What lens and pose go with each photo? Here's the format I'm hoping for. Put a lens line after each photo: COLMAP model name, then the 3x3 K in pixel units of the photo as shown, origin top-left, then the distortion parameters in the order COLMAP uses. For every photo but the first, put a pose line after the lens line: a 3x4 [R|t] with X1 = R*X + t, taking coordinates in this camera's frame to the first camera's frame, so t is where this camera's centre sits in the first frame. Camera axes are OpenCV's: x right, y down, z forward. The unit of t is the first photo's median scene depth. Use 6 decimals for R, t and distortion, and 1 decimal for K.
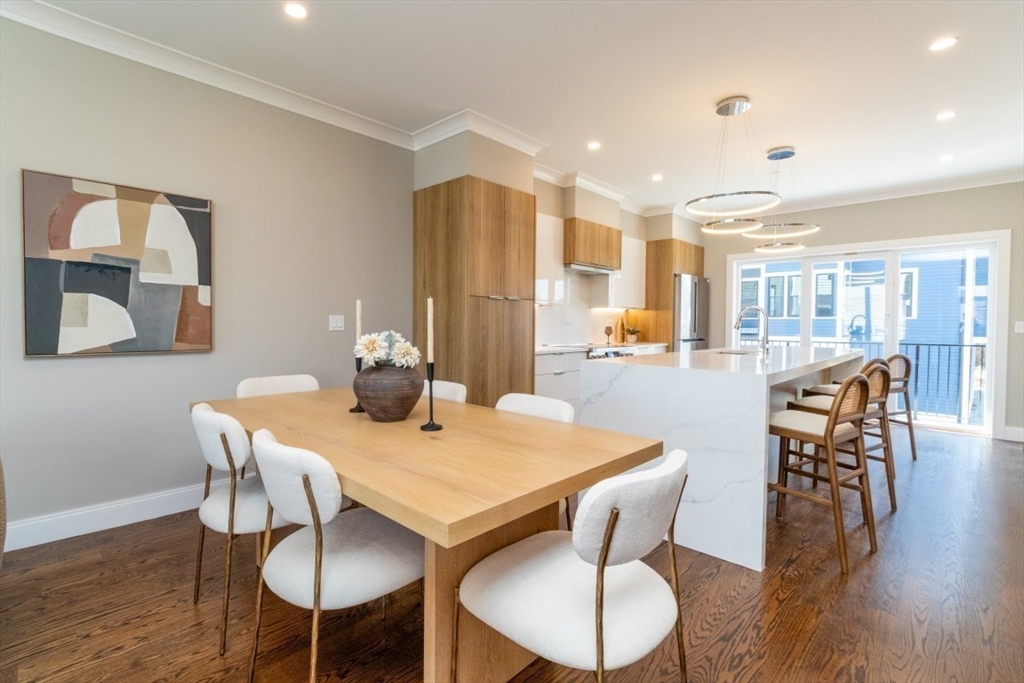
lens RADIAL K [[473.2, 0, 516.5], [0, 473.2, 338.2], [0, 0, 1]] dist [0.016583, -0.001763]
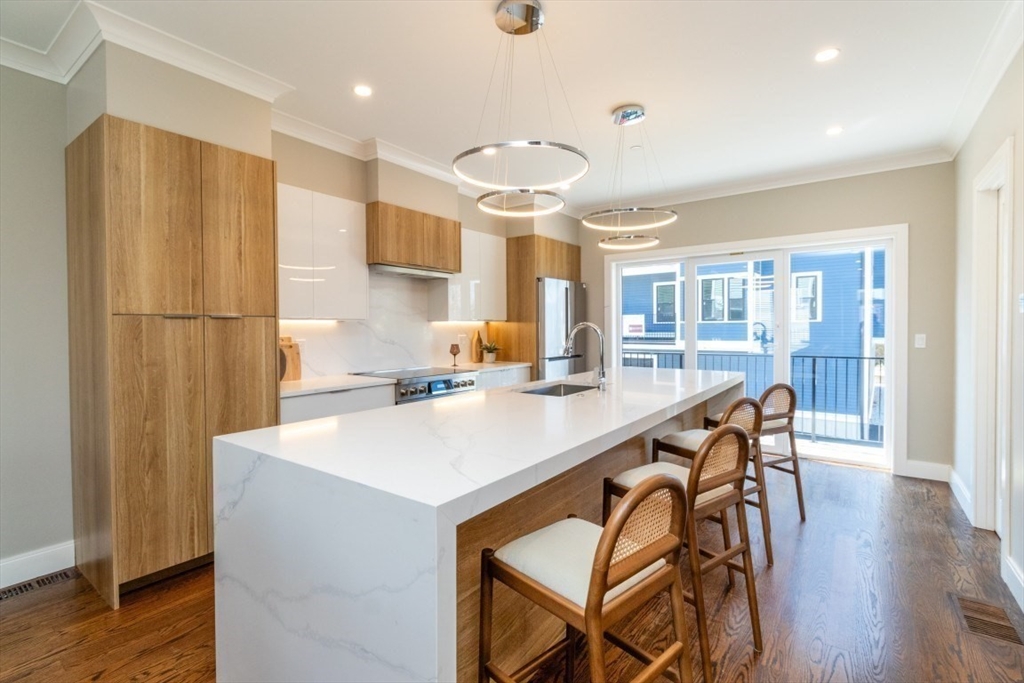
lens RADIAL K [[473.2, 0, 507.8], [0, 473.2, 341.1], [0, 0, 1]] dist [0.016583, -0.001763]
pose [[0.994066, -0.017940, 0.107294, 0.197876], [0.018288, 0.999830, -0.002262, -0.026495], [-0.107235, 0.004210, 0.994225, 0.201587]]
